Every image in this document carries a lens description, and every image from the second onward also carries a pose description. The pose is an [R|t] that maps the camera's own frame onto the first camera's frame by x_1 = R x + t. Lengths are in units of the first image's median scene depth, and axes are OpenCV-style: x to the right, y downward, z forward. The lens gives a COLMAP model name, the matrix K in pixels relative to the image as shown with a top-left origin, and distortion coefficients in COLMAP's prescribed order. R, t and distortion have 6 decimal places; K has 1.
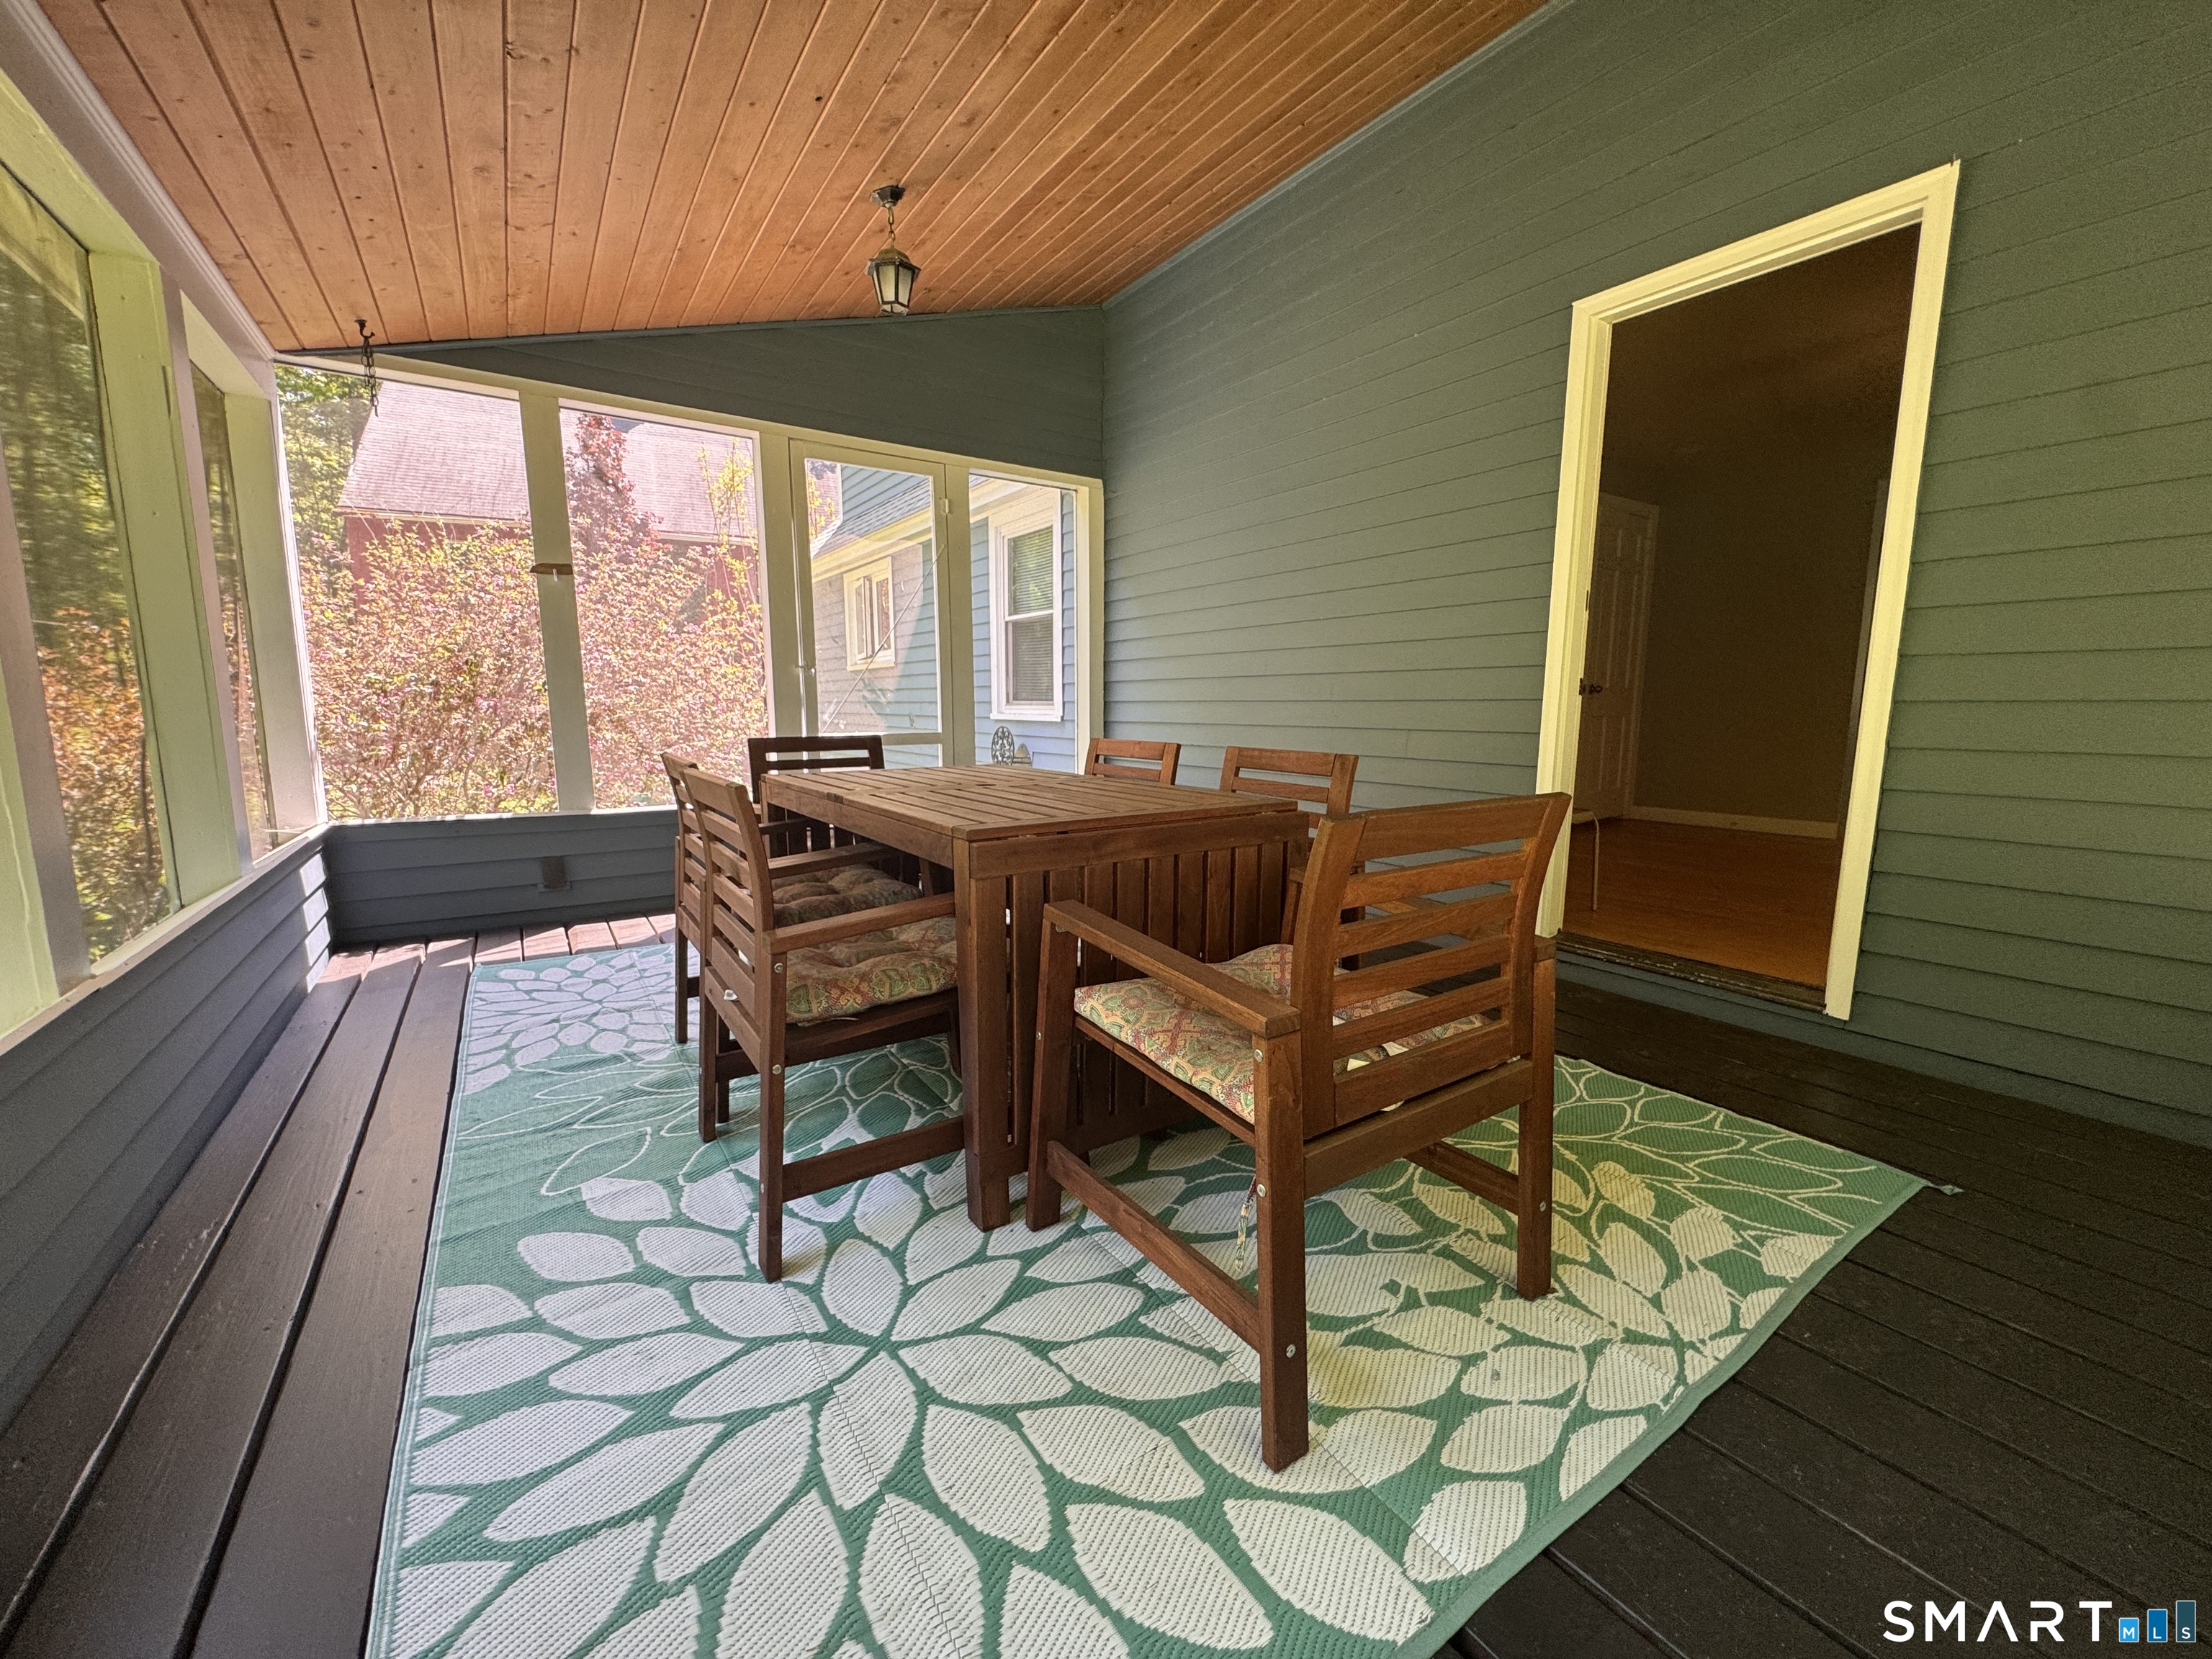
lens RADIAL K [[885.5, 0, 1100.6], [0, 885.5, 832.6], [0, 0, 1]] dist [-0.000144, -0.000156]
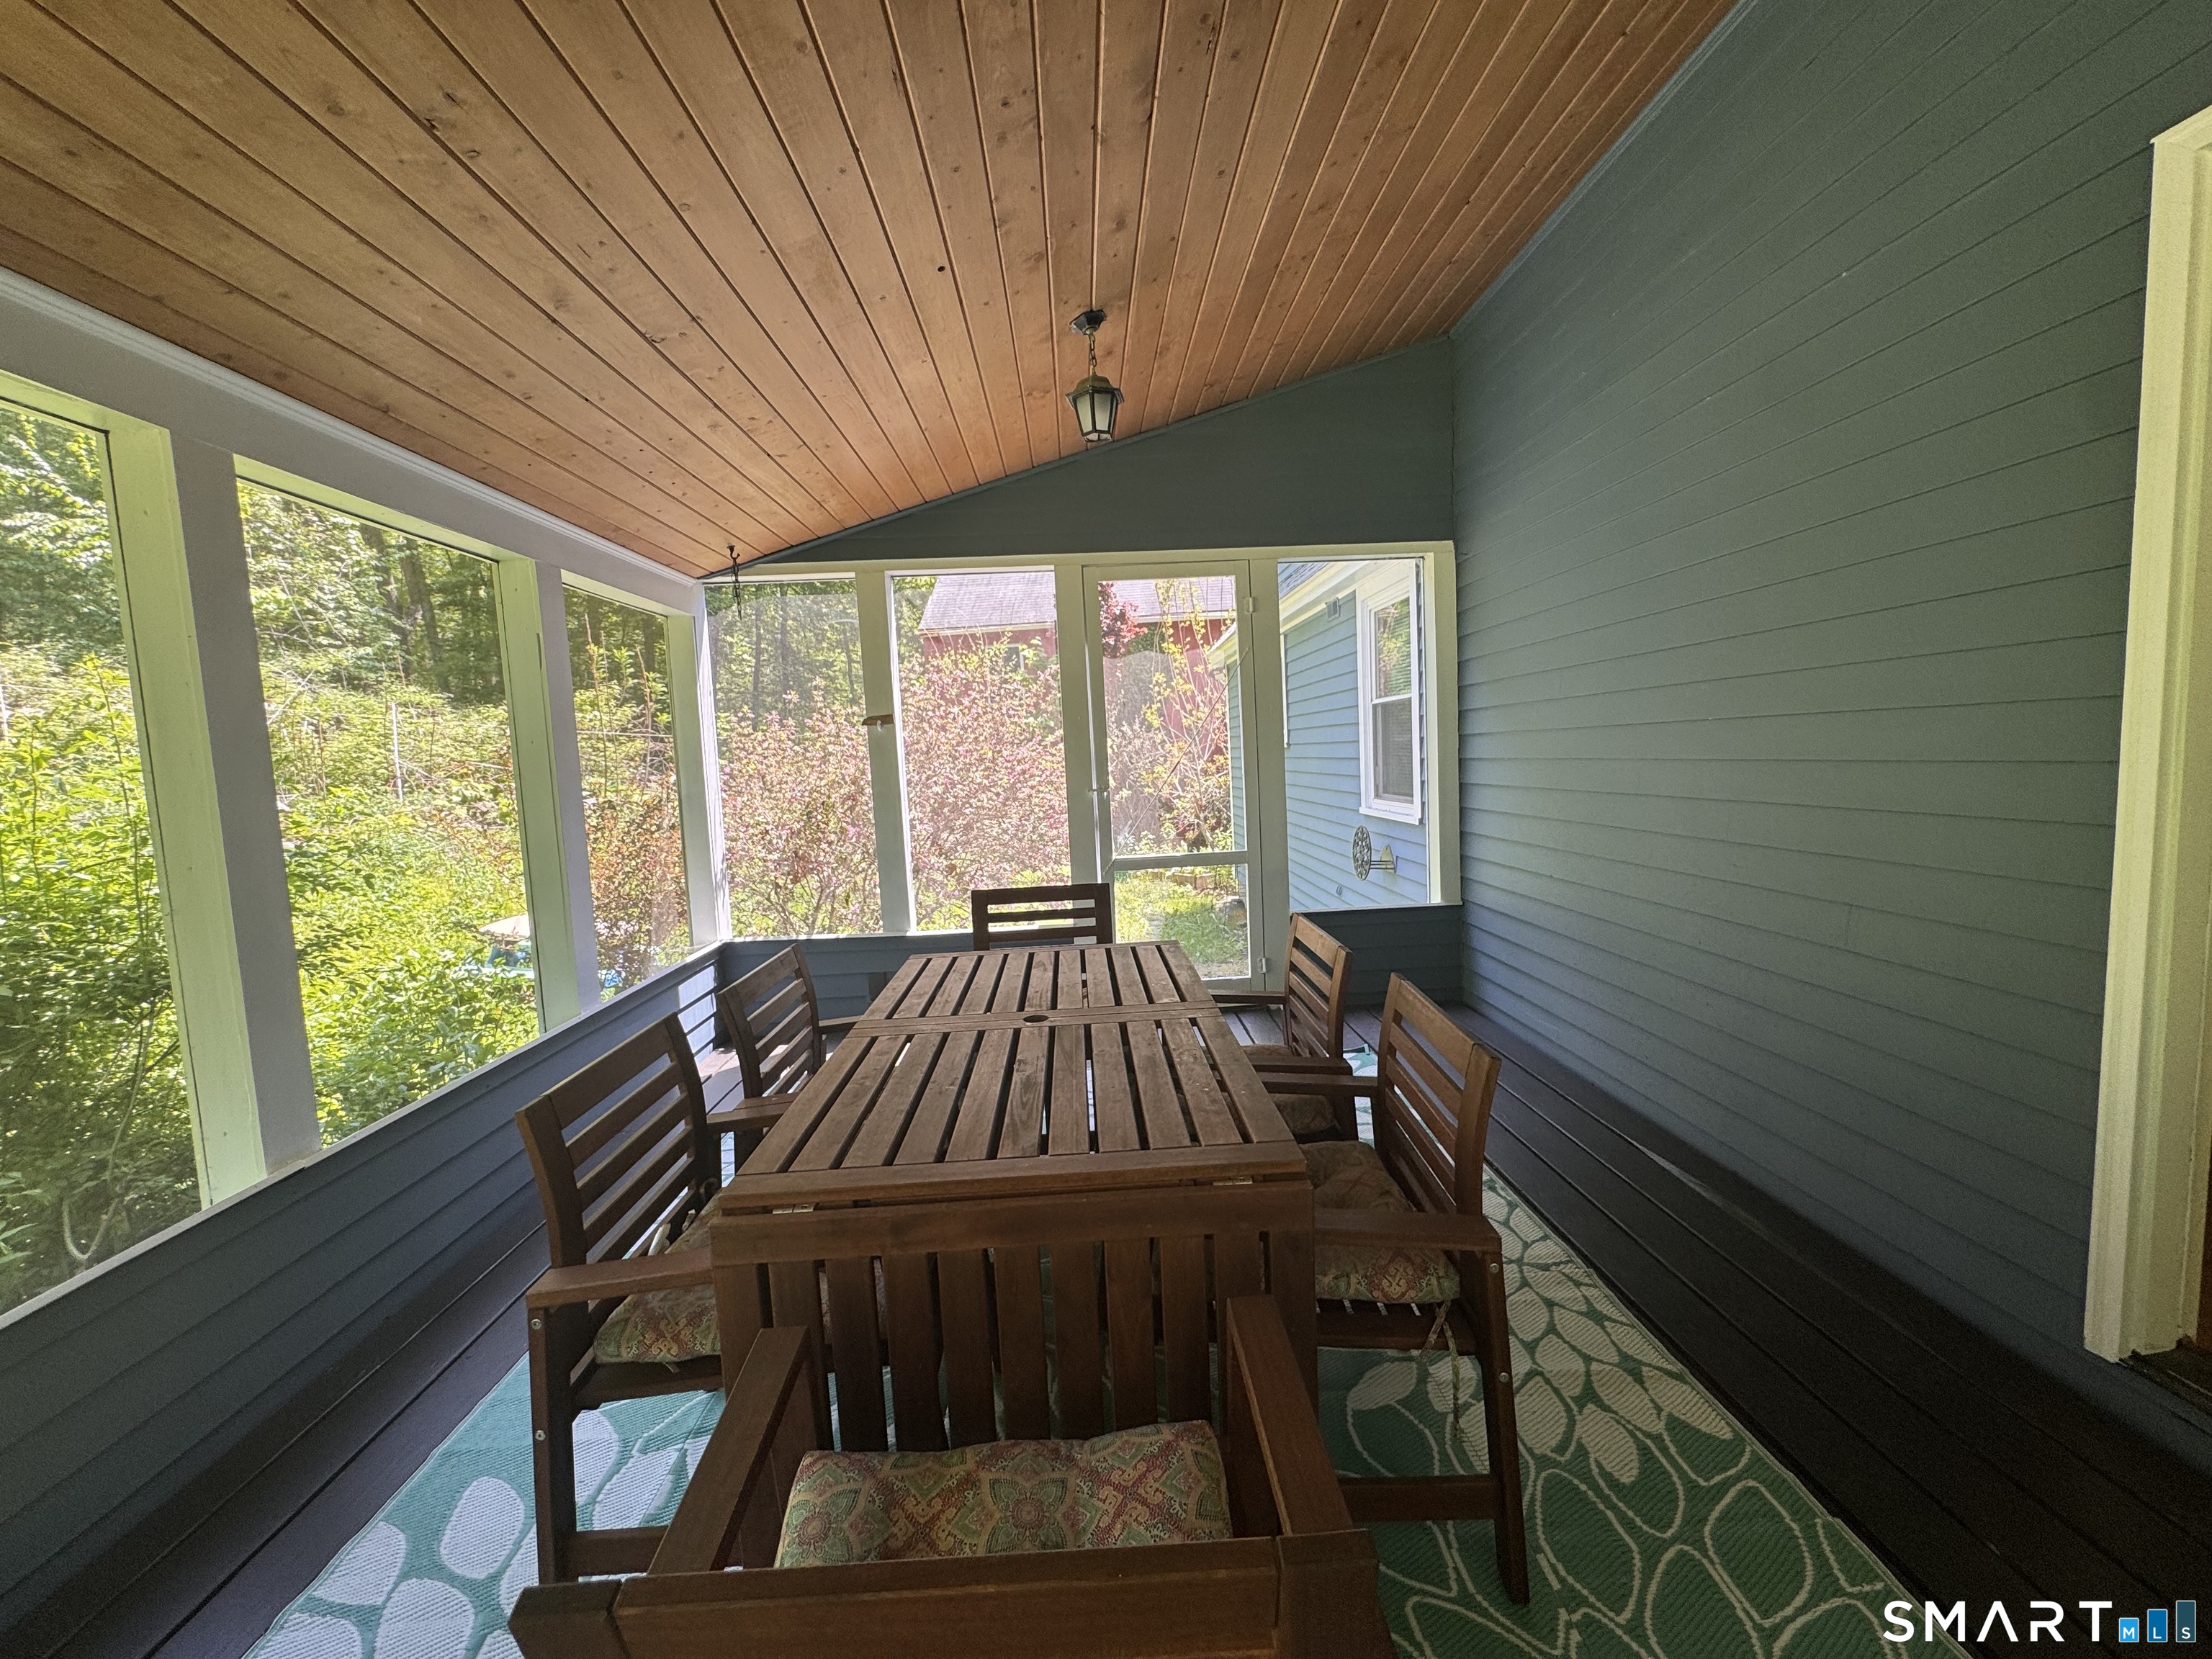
lens RADIAL K [[885.5, 0, 1100.6], [0, 885.5, 832.6], [0, 0, 1]] dist [-0.000144, -0.000156]
pose [[0.848246, 0.006883, -0.529558, 0.228360], [-0.030374, 0.998902, -0.035668, -0.127168], [0.528731, 0.046340, 0.847524, 0.205837]]
